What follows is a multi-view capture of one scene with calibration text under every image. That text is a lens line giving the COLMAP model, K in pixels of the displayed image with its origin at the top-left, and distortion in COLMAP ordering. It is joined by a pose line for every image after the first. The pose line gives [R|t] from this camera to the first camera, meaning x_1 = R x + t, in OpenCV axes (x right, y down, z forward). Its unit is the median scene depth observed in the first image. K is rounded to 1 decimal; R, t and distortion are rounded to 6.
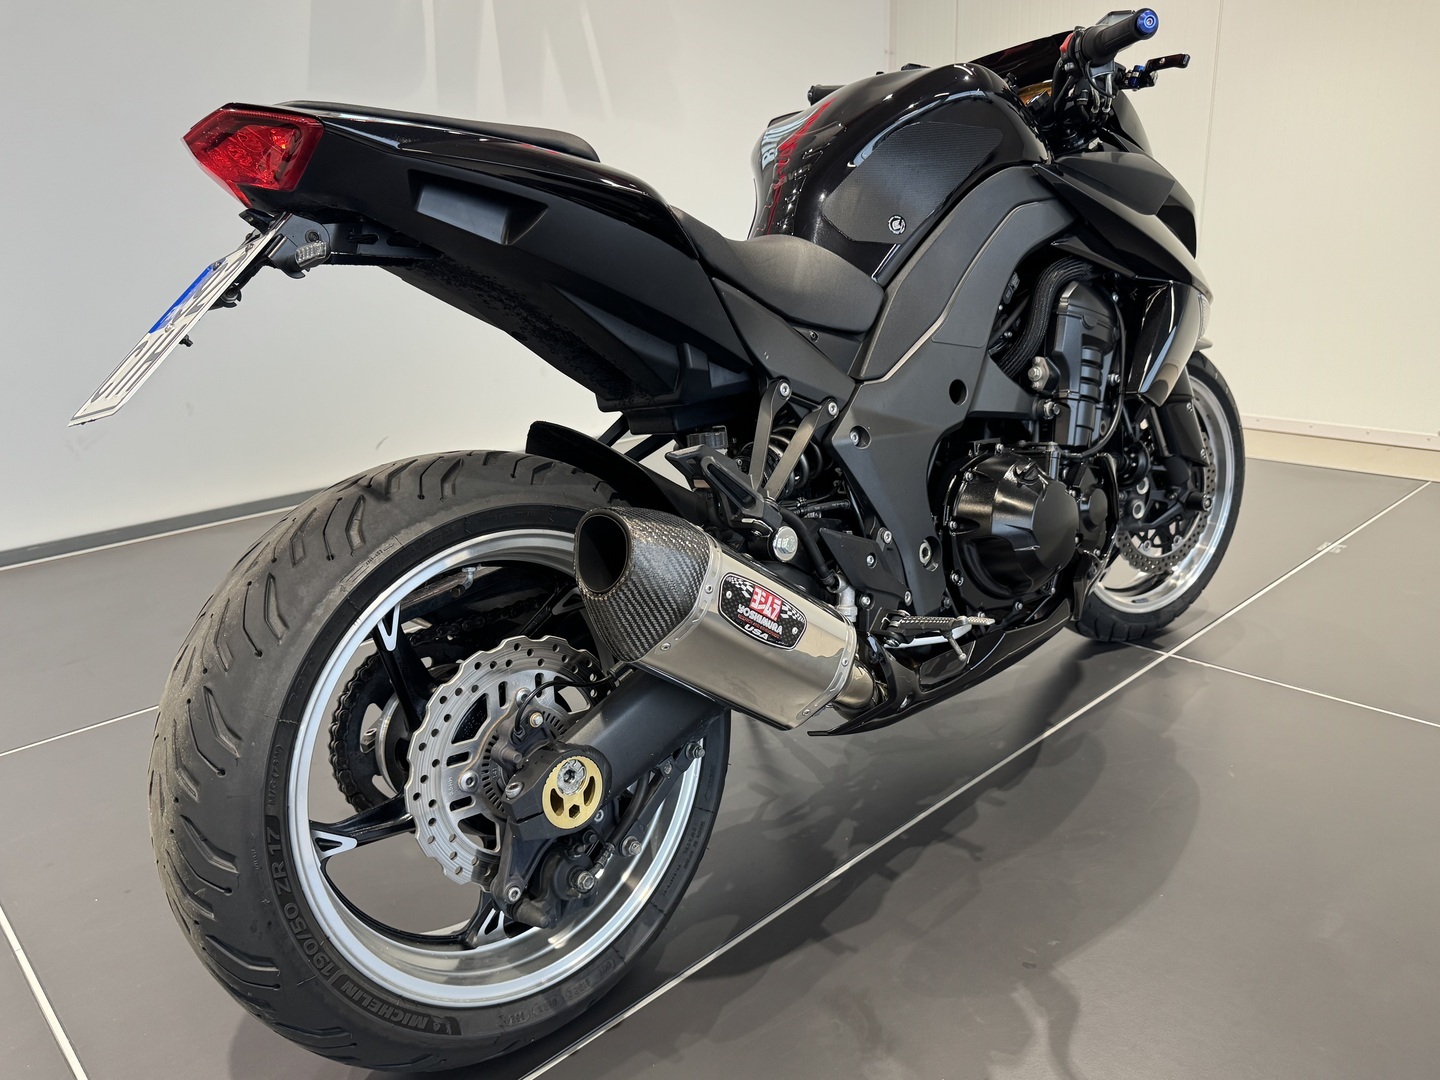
lens RADIAL K [[1052.8, 0, 721.6], [0, 1052.8, 537.3], [0, 0, 1]] dist [0.135152, -0.297959]
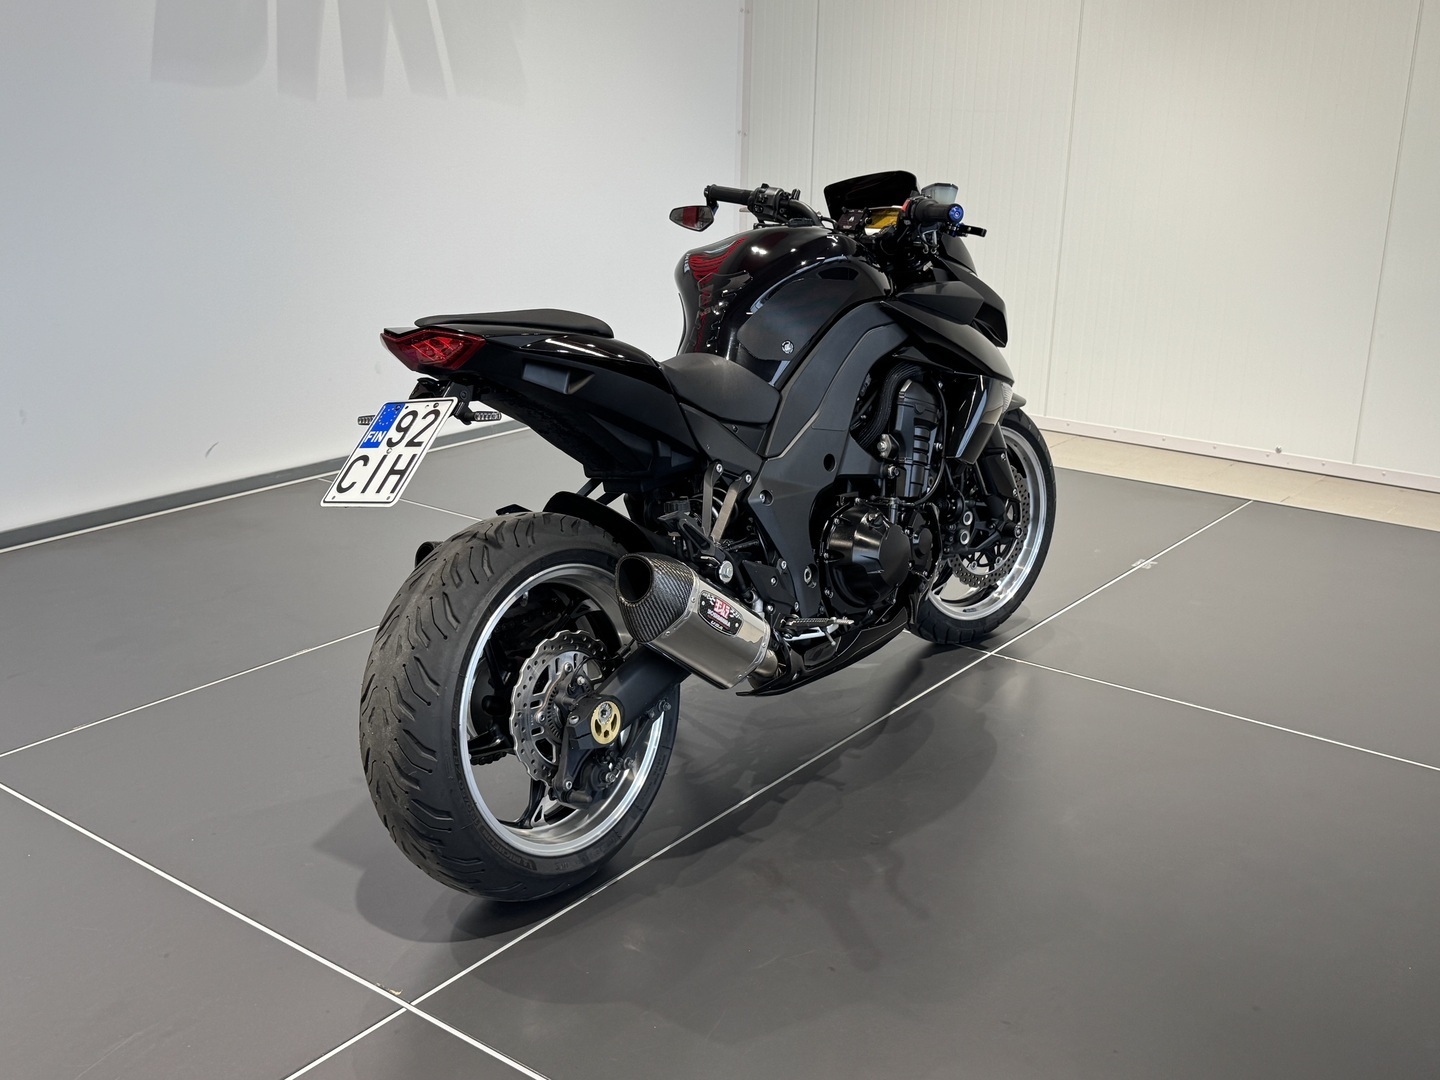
lens RADIAL K [[1520.7, 0, 724.0], [0, 1520.7, 540.2], [0, 0, 1]] dist [0.001846, 0.010079]
pose [[0.986824, 0.000767, 0.161797, -0.267010], [-0.001333, 0.999993, 0.003390, -0.041743], [-0.161793, -0.003561, 0.986818, -1.072858]]
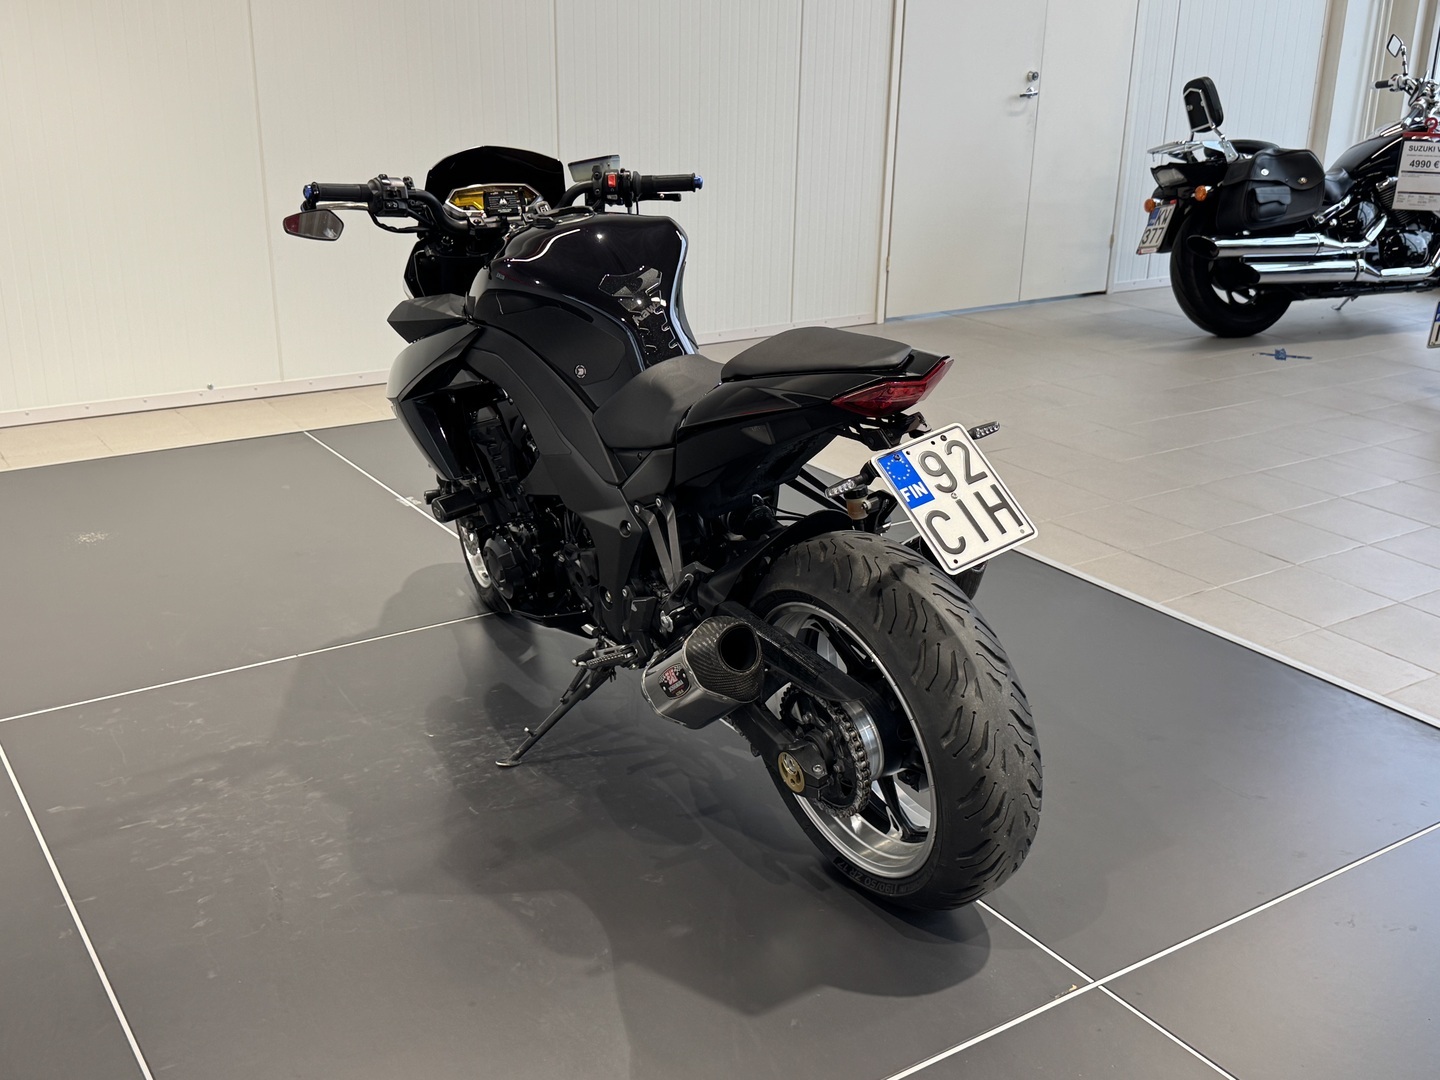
lens RADIAL K [[1520.7, 0, 724.0], [0, 1520.7, 540.2], [0, 0, 1]] dist [0.001846, 0.010079]
pose [[0.170531, -0.298150, 0.939162, -1.942424], [0.261170, 0.932710, 0.248680, -0.560109], [-0.950110, 0.202873, 0.236924, 0.548698]]
